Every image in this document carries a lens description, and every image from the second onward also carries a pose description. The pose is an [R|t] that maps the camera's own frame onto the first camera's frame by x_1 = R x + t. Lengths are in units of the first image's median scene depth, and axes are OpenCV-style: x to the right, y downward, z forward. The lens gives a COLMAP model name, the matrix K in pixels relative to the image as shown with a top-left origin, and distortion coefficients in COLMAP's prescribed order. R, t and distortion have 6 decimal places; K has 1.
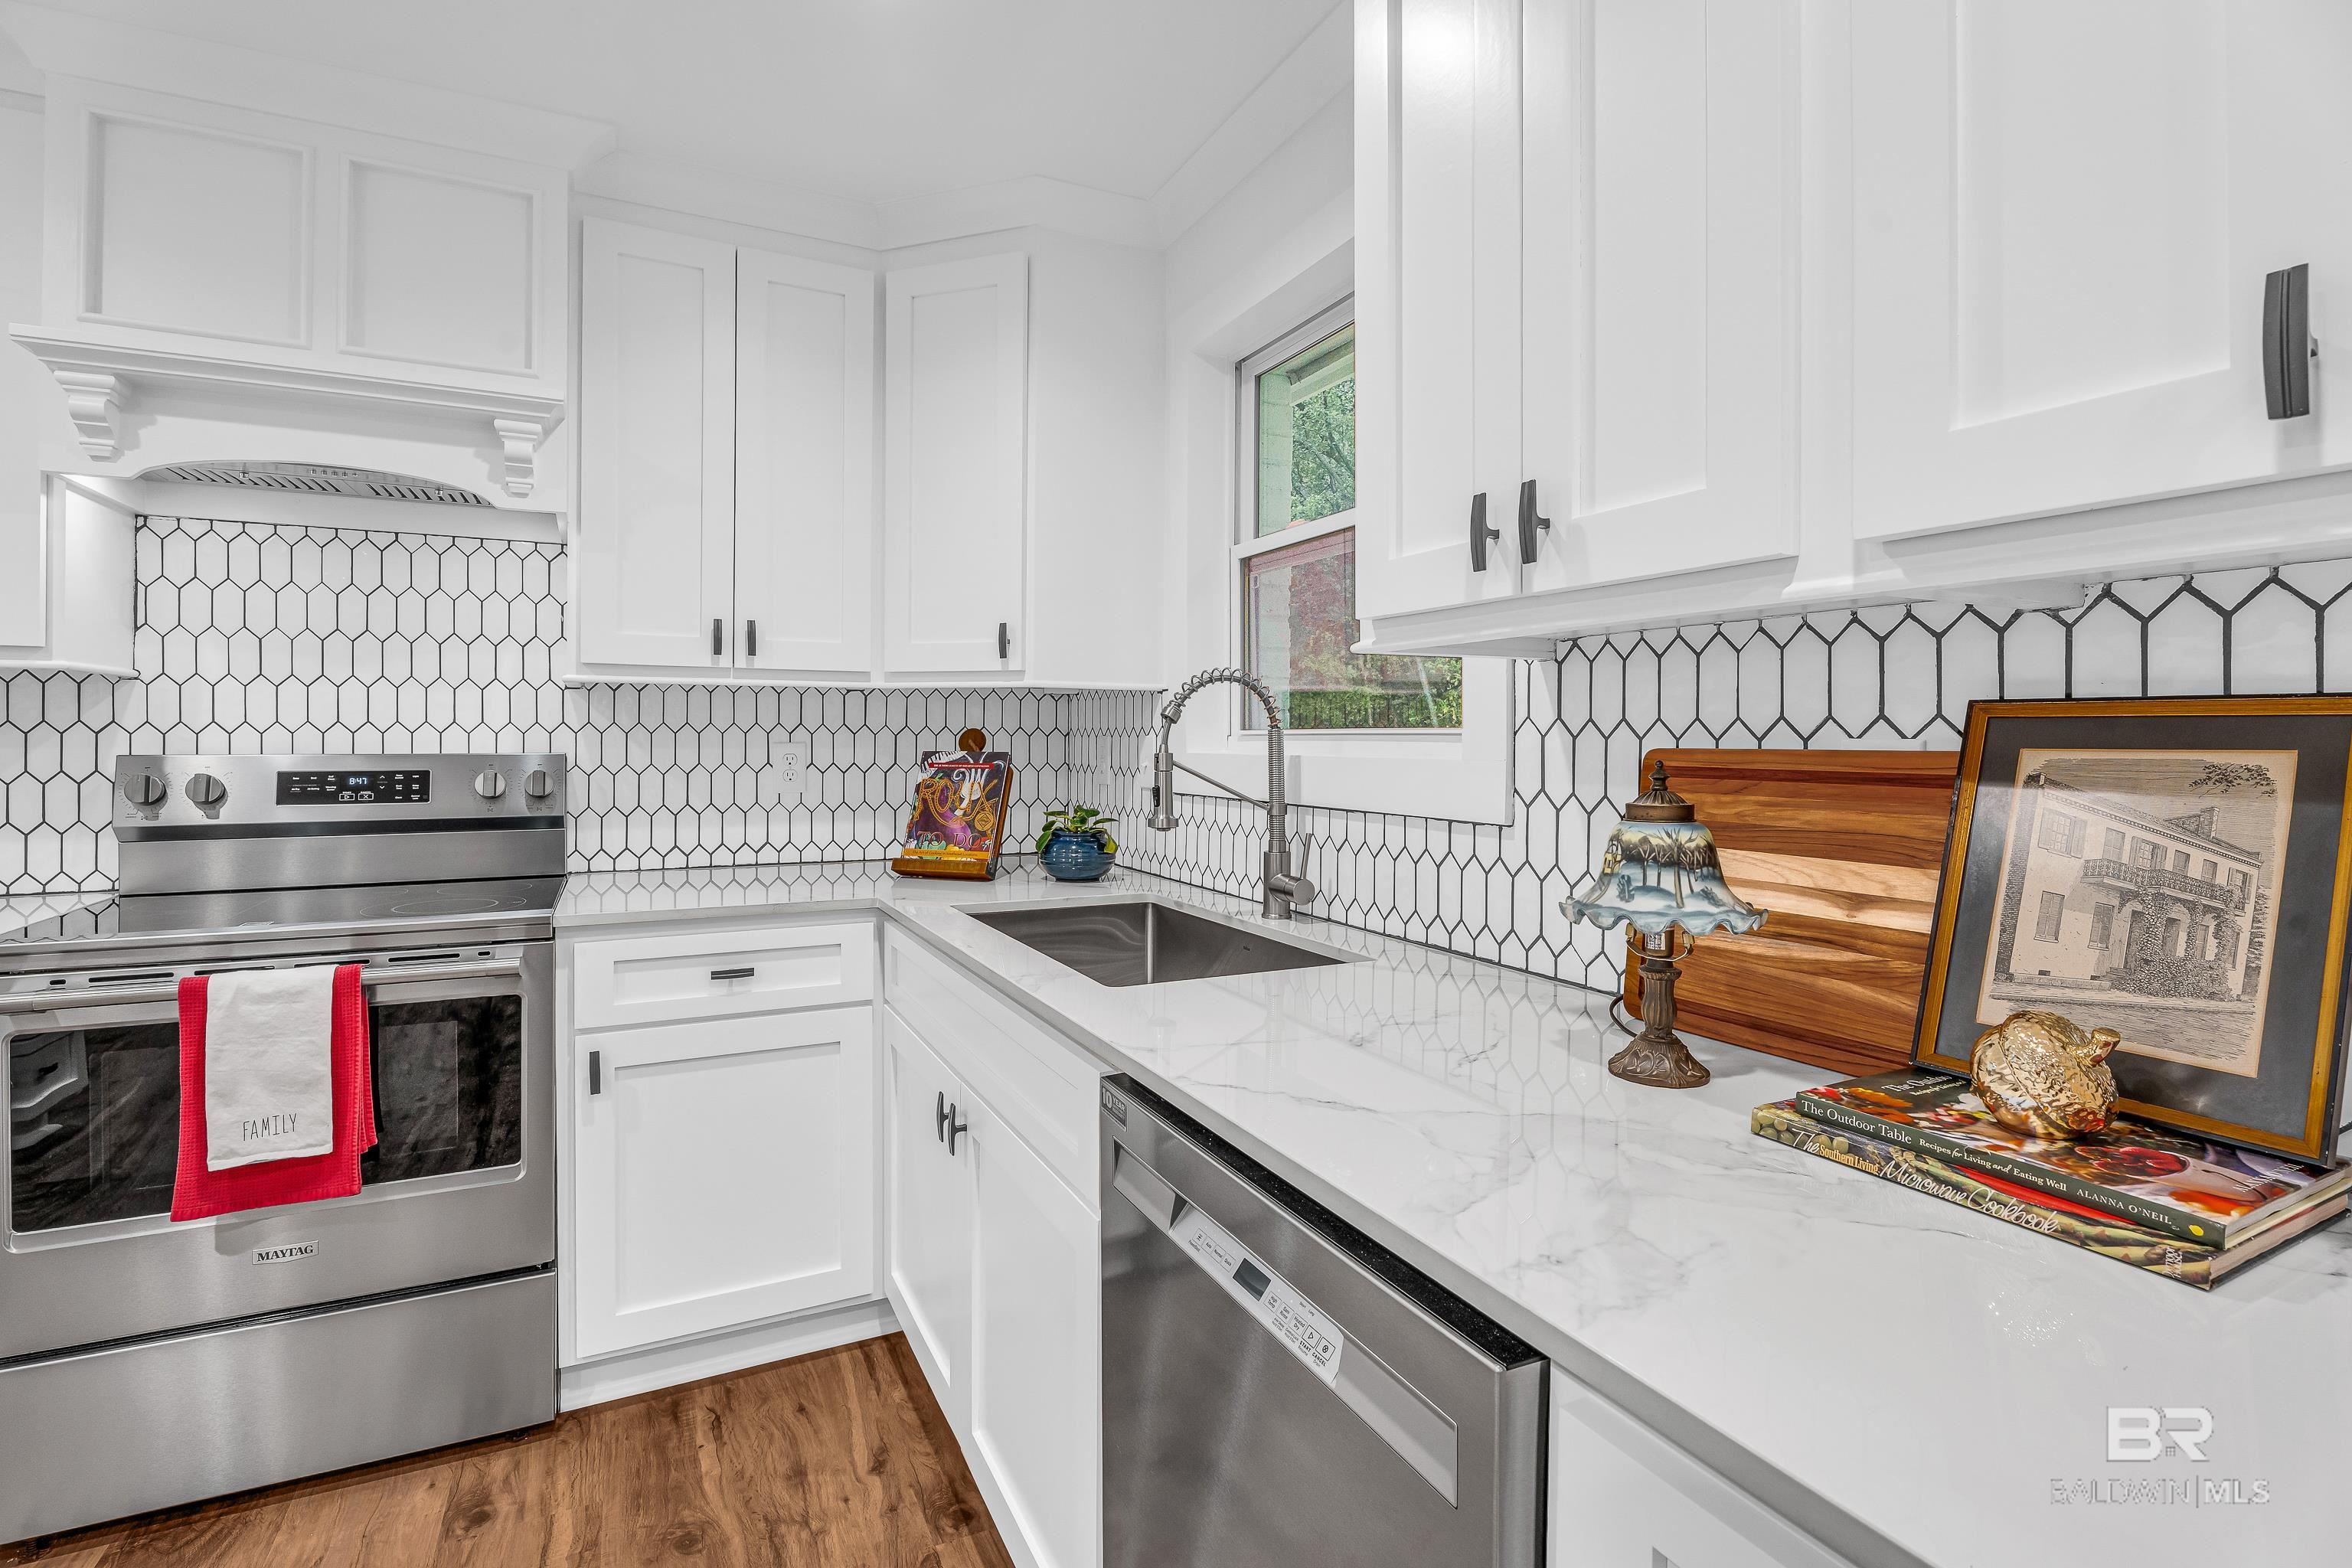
lens RADIAL K [[1098.1, 0, 1182.7], [0, 1098.1, 745.4], [0, 0, 1]] dist [-0.015850, 0.002734]
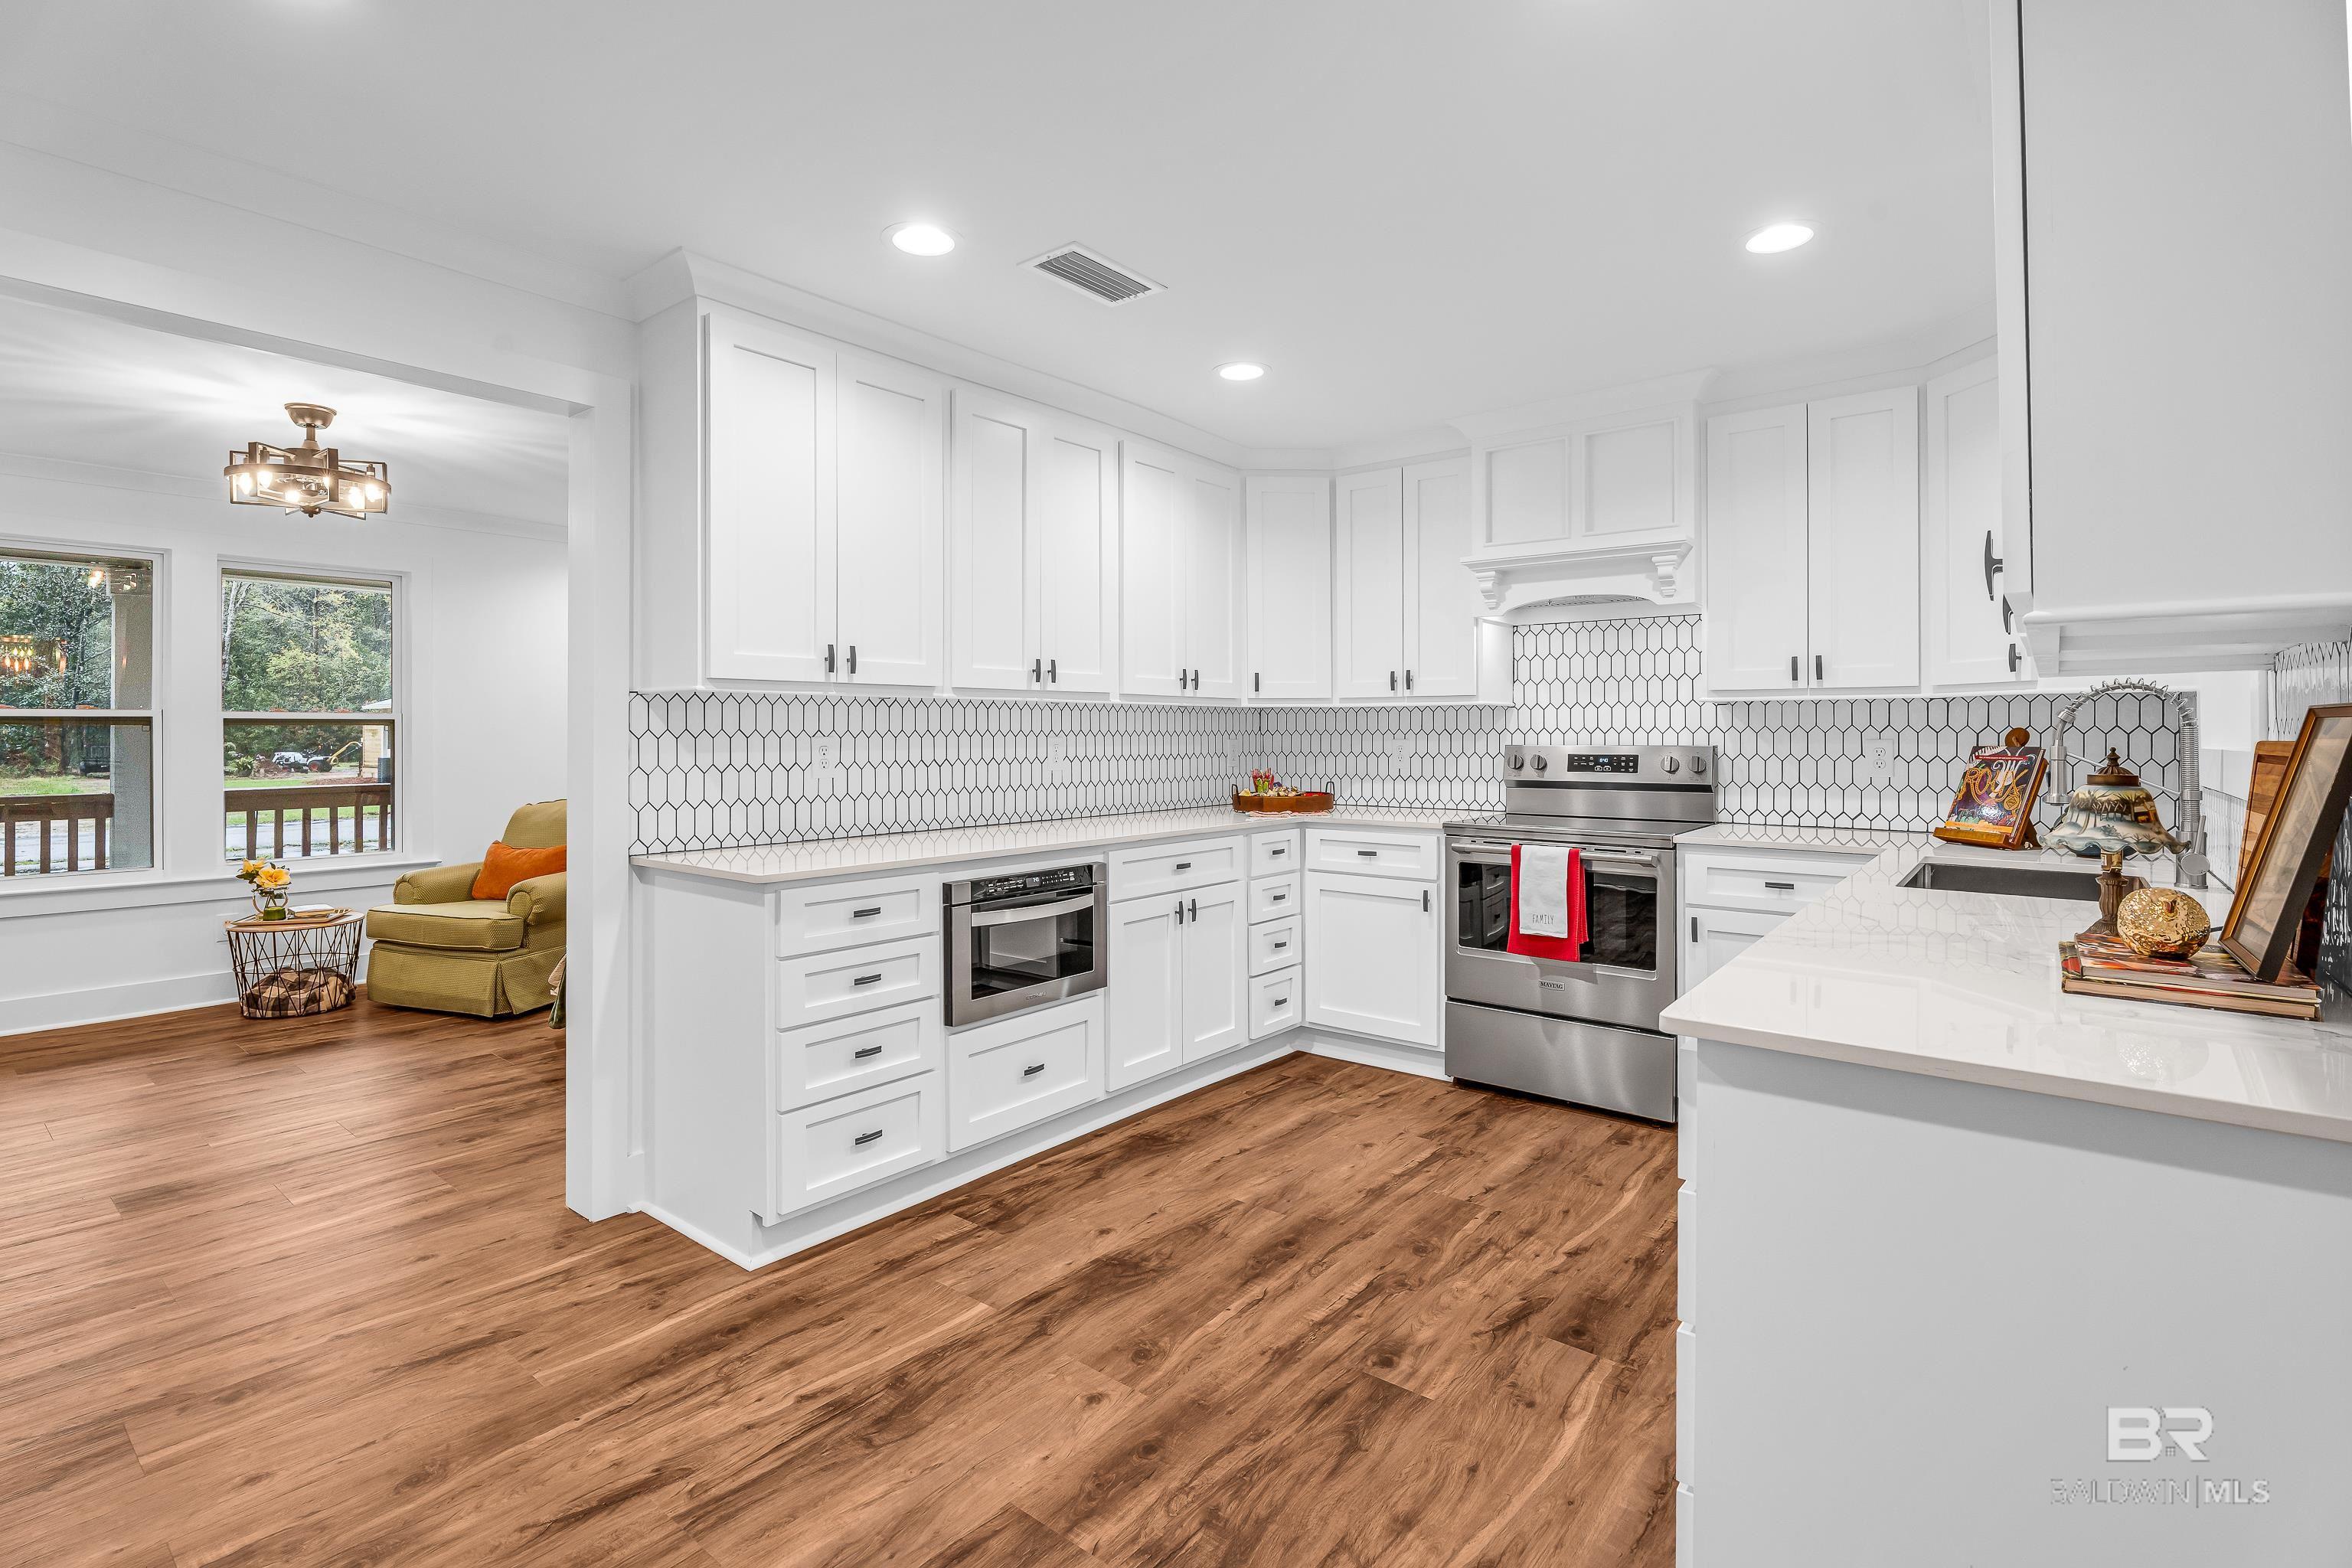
lens RADIAL K [[1098.1, 0, 1145.8], [0, 1098.1, 714.5], [0, 0, 1]] dist [-0.015850, 0.002734]
pose [[0.394937, -0.020149, -0.918487, 0.720800], [-0.005947, 0.999682, -0.024488, 0.007146], [0.918689, 0.015134, 0.394691, -0.491738]]
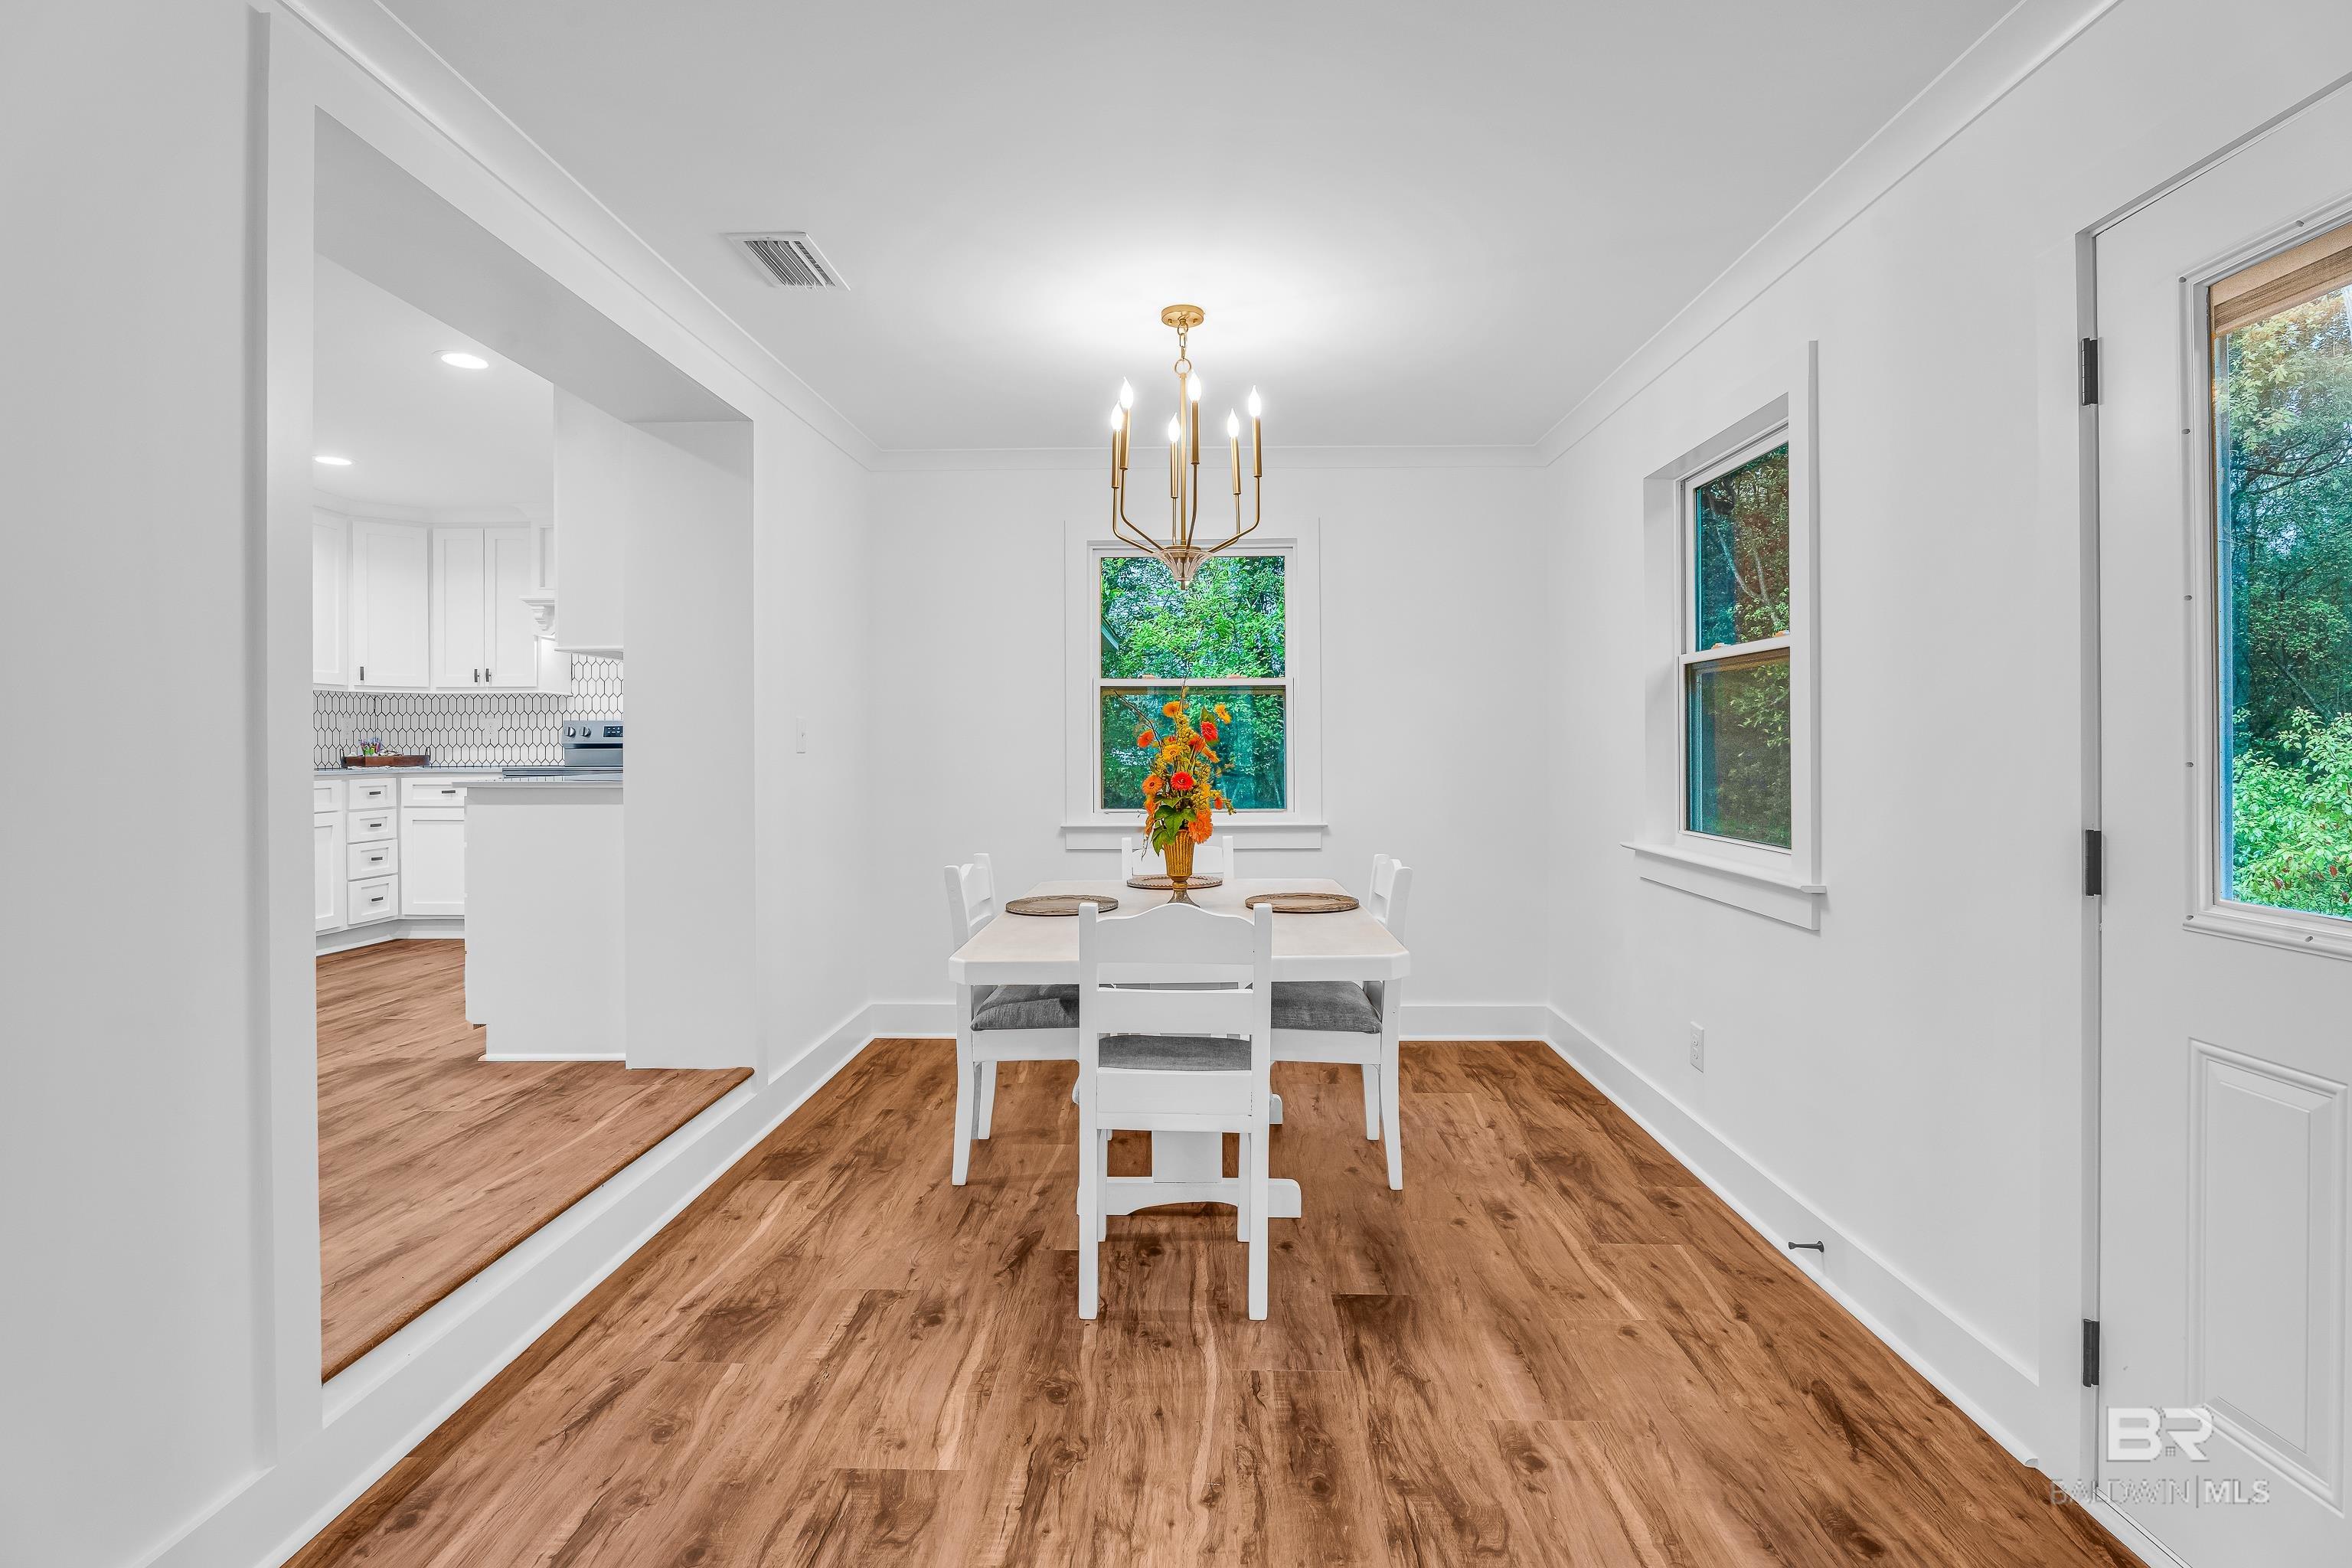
lens RADIAL K [[1047.2, 0, 1163.3], [0, 1047.2, 763.1], [0, 0, 1]] dist [-0.008239, 0.001020]
pose [[0.885170, 0.000350, -0.465267, 2.125130], [0.001591, 0.999992, 0.003779, 0.132753], [0.465265, -0.004085, 0.885162, -0.941099]]
